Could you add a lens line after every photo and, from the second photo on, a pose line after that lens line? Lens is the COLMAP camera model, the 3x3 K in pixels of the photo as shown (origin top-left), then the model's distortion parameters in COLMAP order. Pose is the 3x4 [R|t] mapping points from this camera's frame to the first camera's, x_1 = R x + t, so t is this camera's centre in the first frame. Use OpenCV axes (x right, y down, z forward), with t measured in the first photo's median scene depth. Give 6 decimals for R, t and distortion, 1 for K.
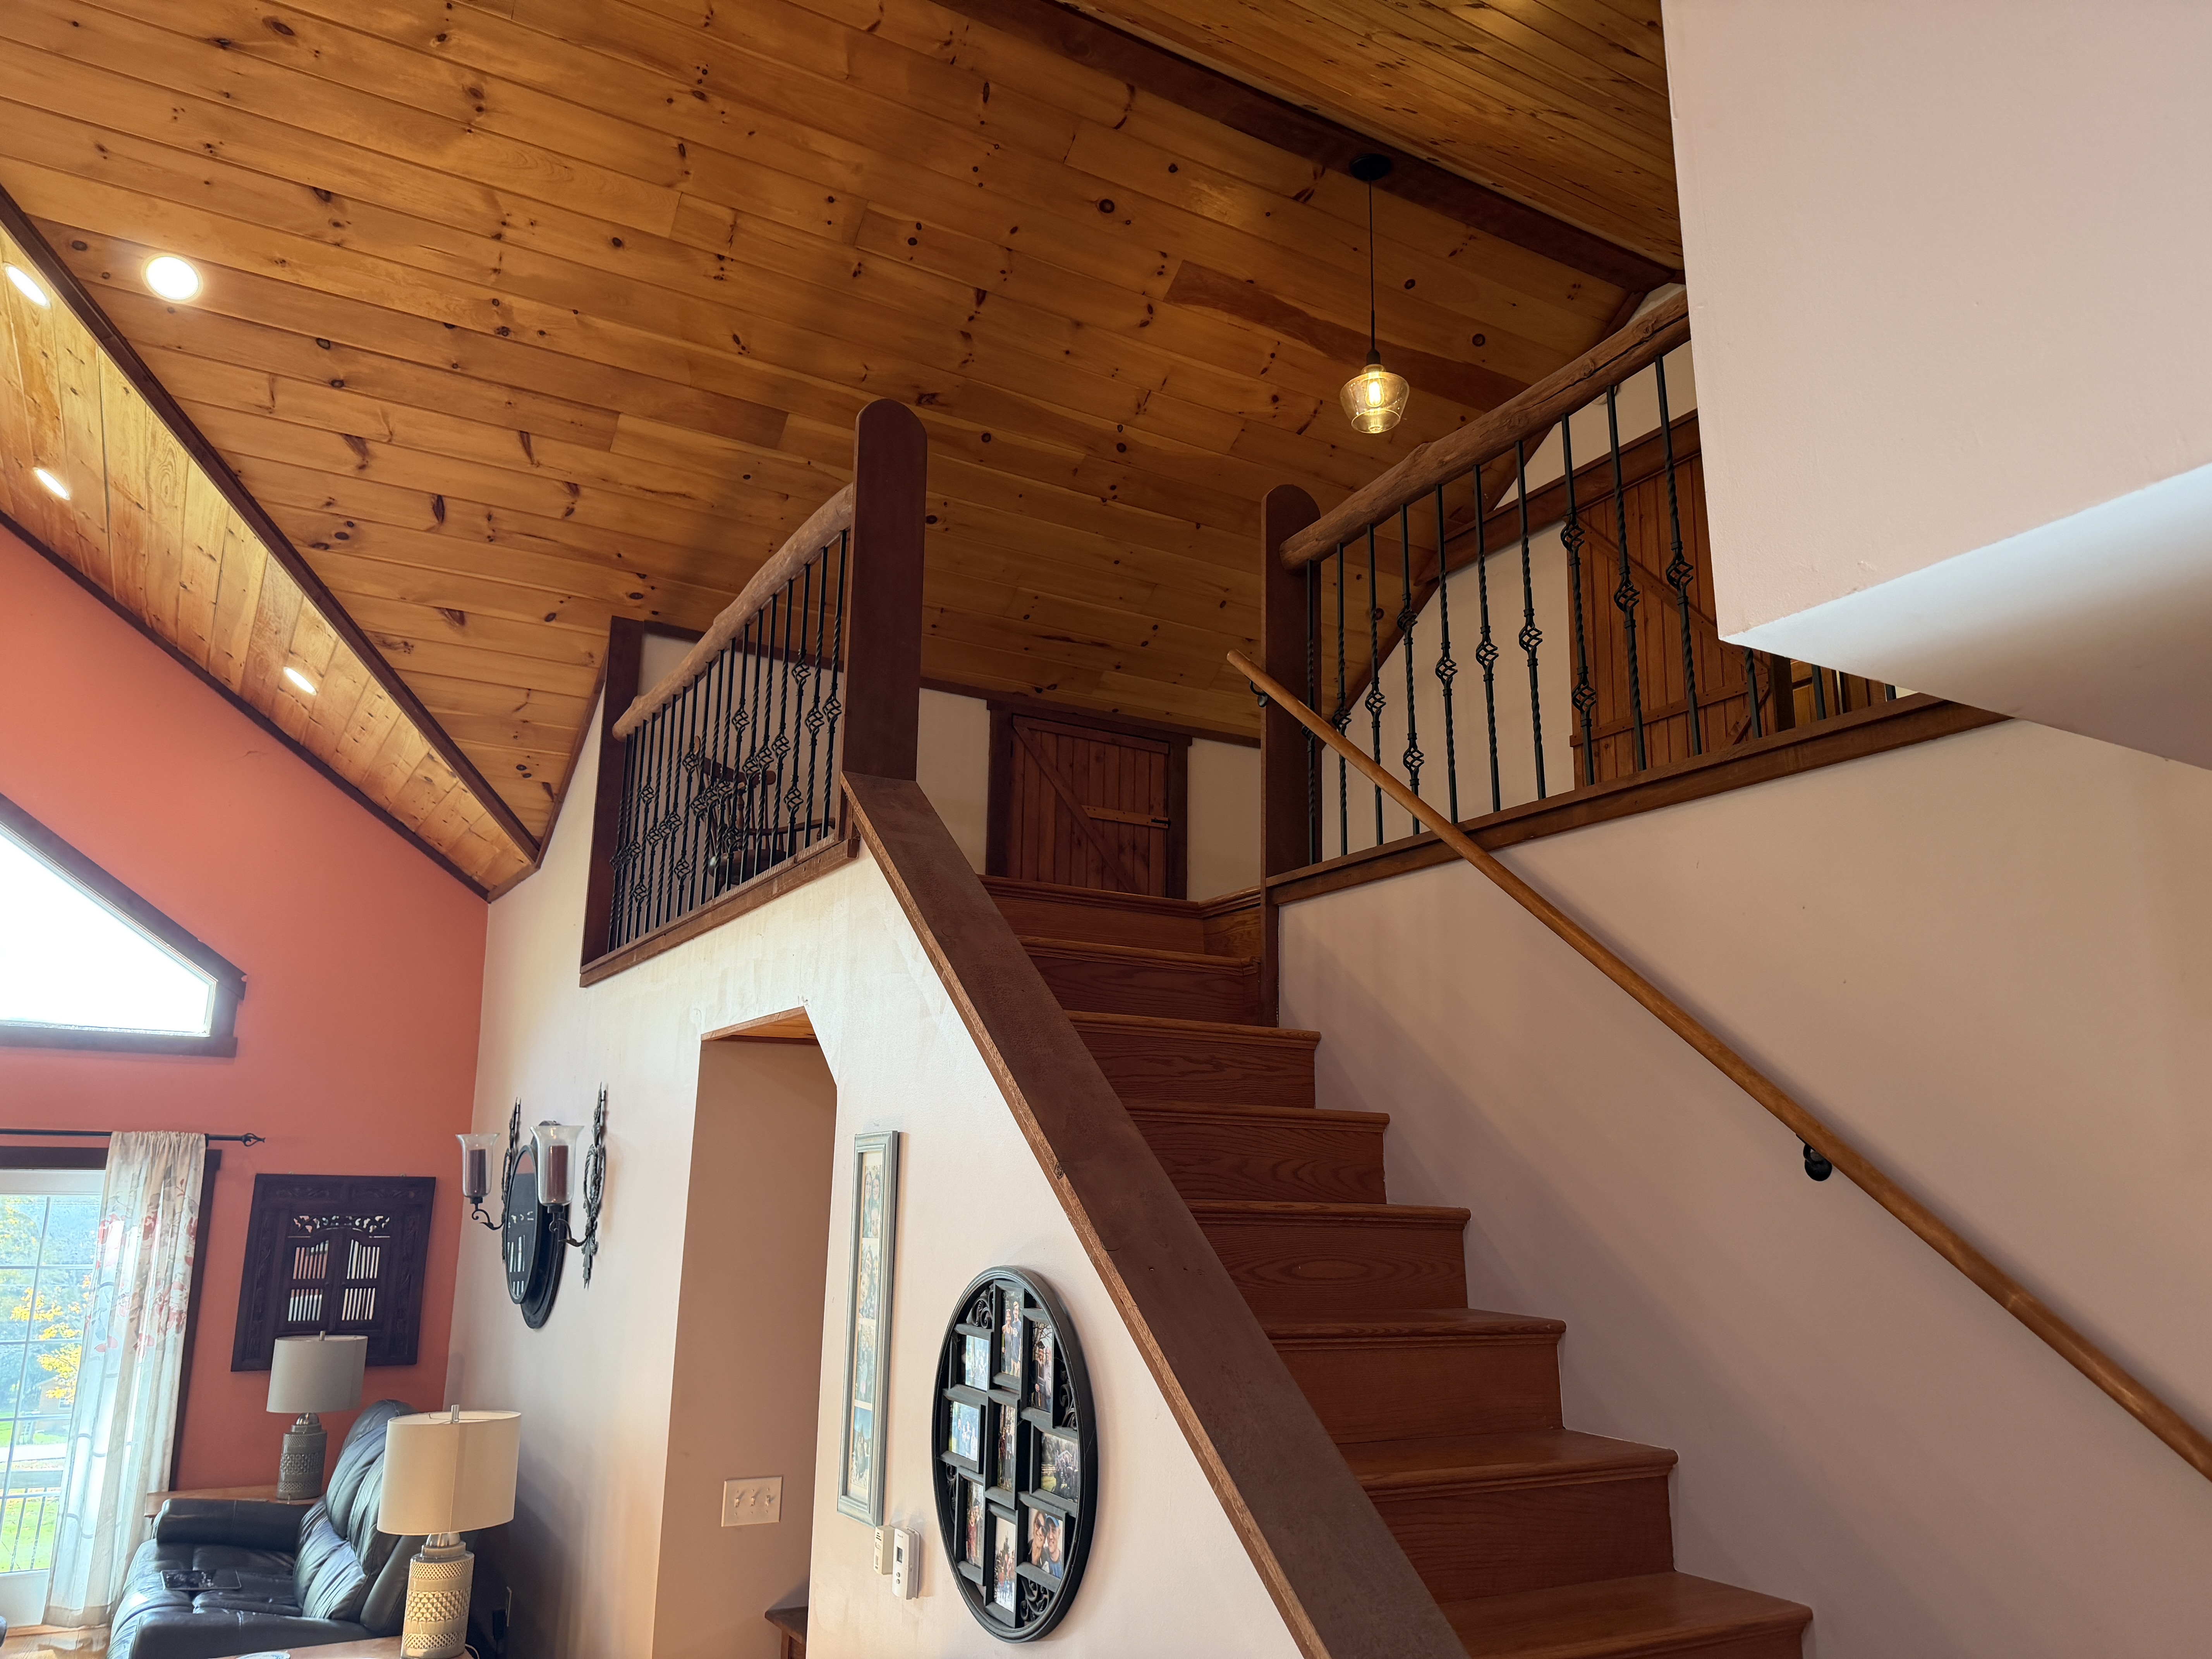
lens RADIAL K [[1554.0, 0, 1115.3], [0, 1554.0, 829.7], [0, 0, 1]] dist [0.040835, -0.052678]
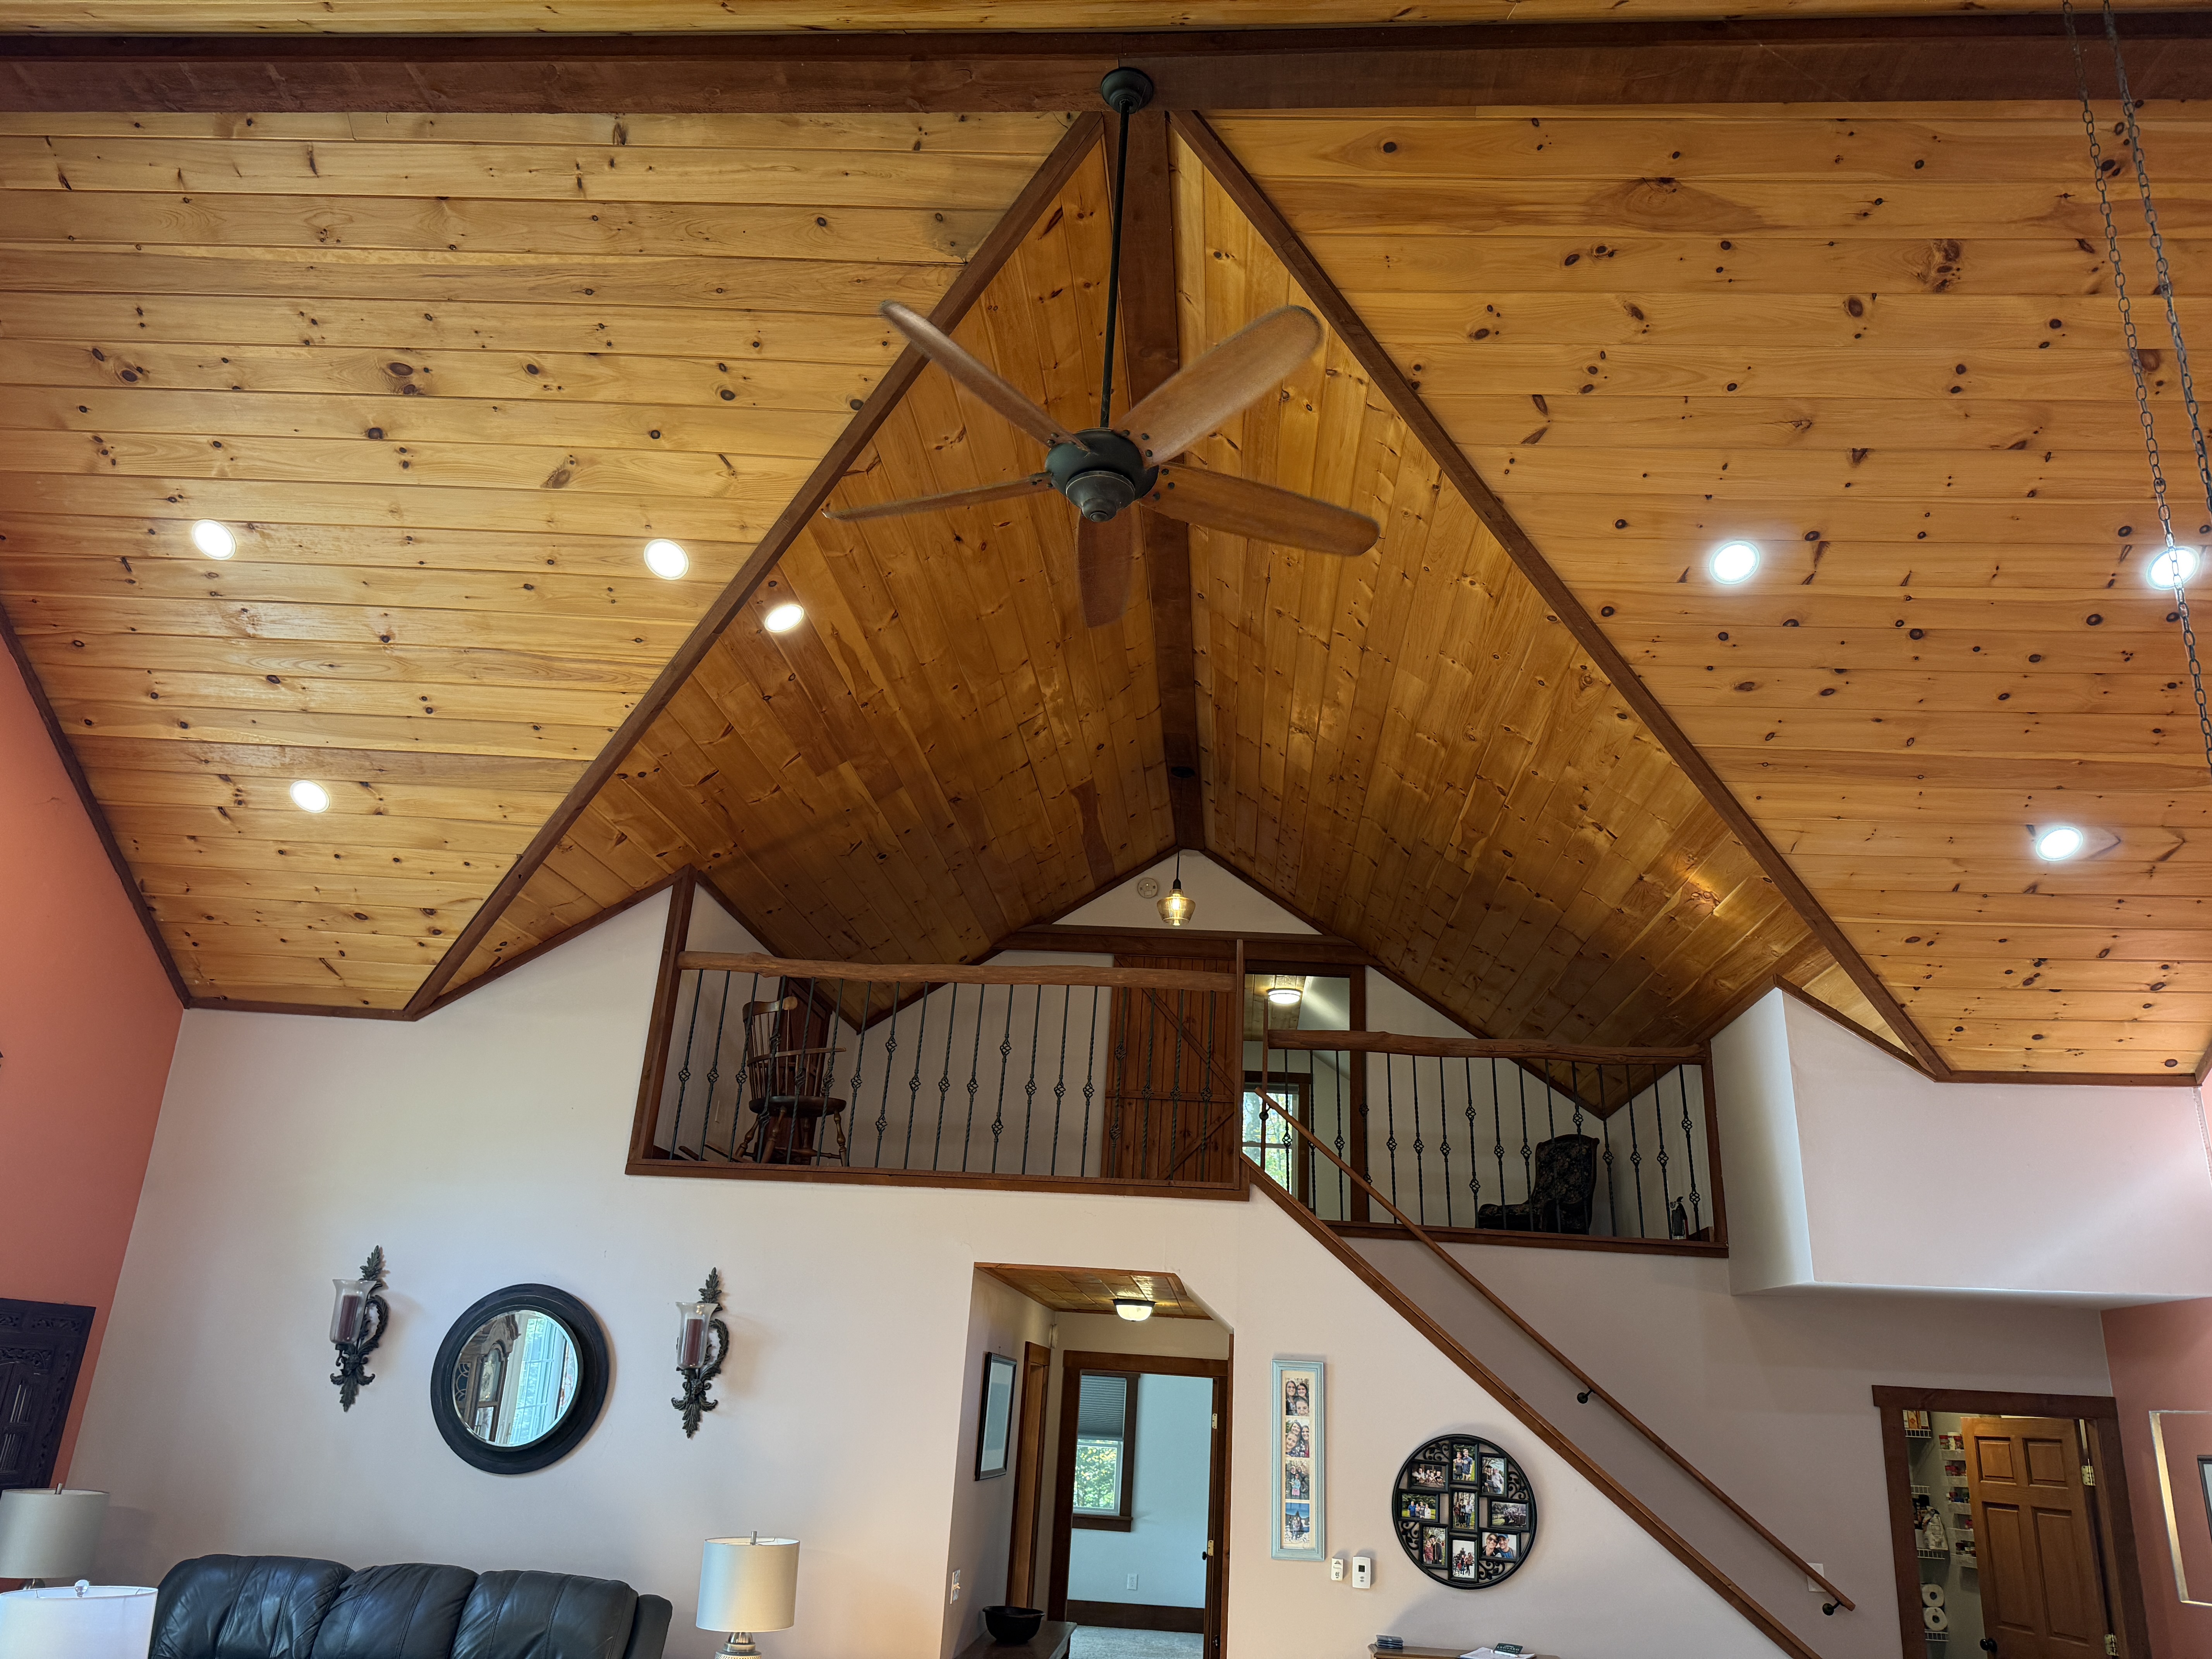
lens RADIAL K [[1554.0, 0, 1115.3], [0, 1554.0, 829.7], [0, 0, 1]] dist [0.040835, -0.052678]
pose [[0.565329, 0.300954, 0.768004, -0.889476], [-0.237058, 0.951065, -0.198190, -0.000010], [-0.790068, -0.070019, 0.609008, 0.008935]]
